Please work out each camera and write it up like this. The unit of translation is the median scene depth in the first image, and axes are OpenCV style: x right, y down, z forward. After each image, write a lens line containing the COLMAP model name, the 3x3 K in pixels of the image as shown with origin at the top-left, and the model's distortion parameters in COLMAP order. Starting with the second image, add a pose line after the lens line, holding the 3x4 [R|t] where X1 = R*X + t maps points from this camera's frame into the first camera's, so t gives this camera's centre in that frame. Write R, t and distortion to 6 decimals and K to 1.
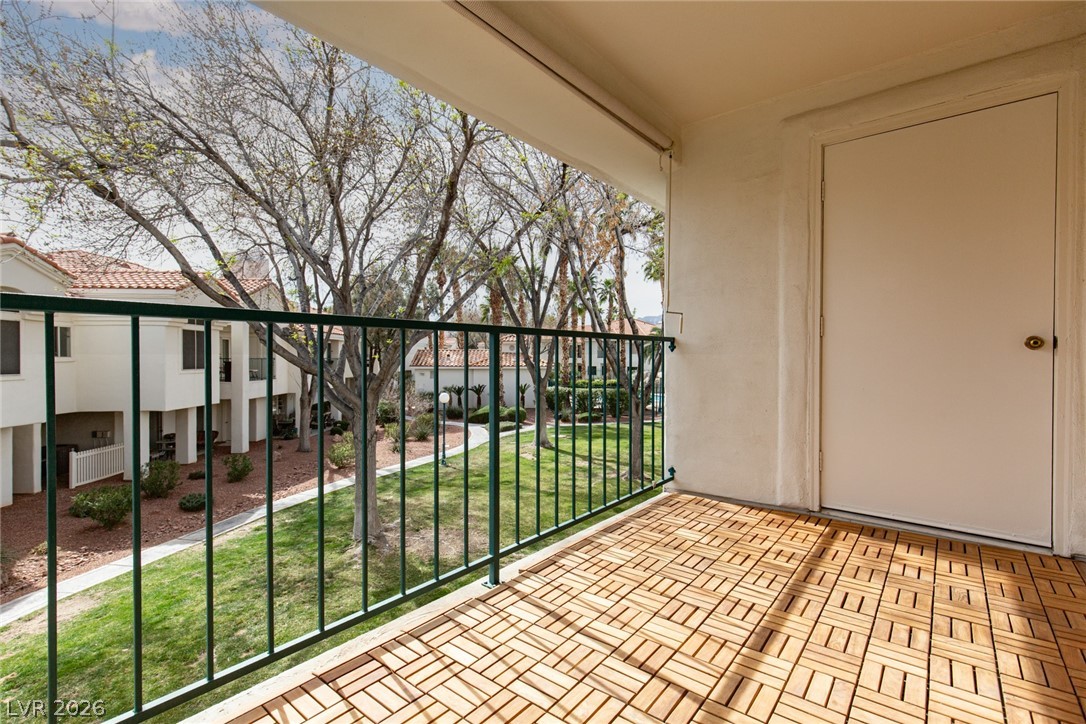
lens RADIAL K [[499.2, 0, 543.0], [0, 499.2, 362.0], [0, 0, 1]] dist [-0.000116, -0.000057]
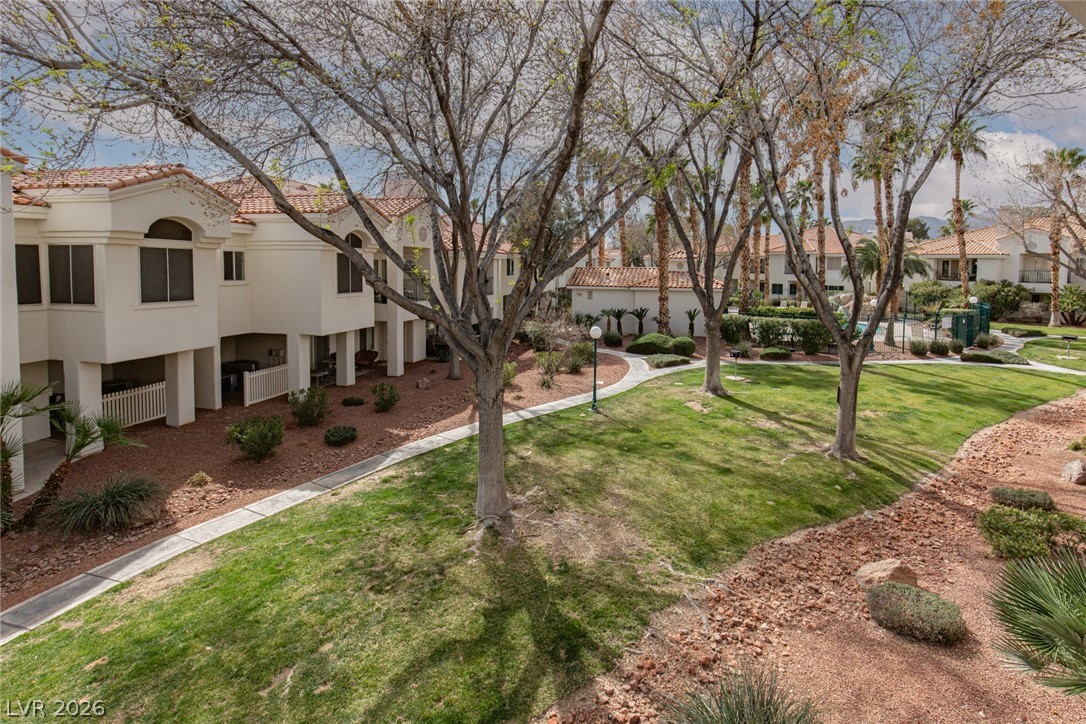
lens RADIAL K [[514.8, 0, 565.9], [0, 514.8, 288.4], [0, 0, 1]] dist [0.005840, -0.000105]
pose [[0.959420, 0.018558, -0.281370, -0.000298], [-0.008034, 0.999226, 0.038512, -0.041341], [0.281866, -0.034689, 0.958826, 0.159442]]
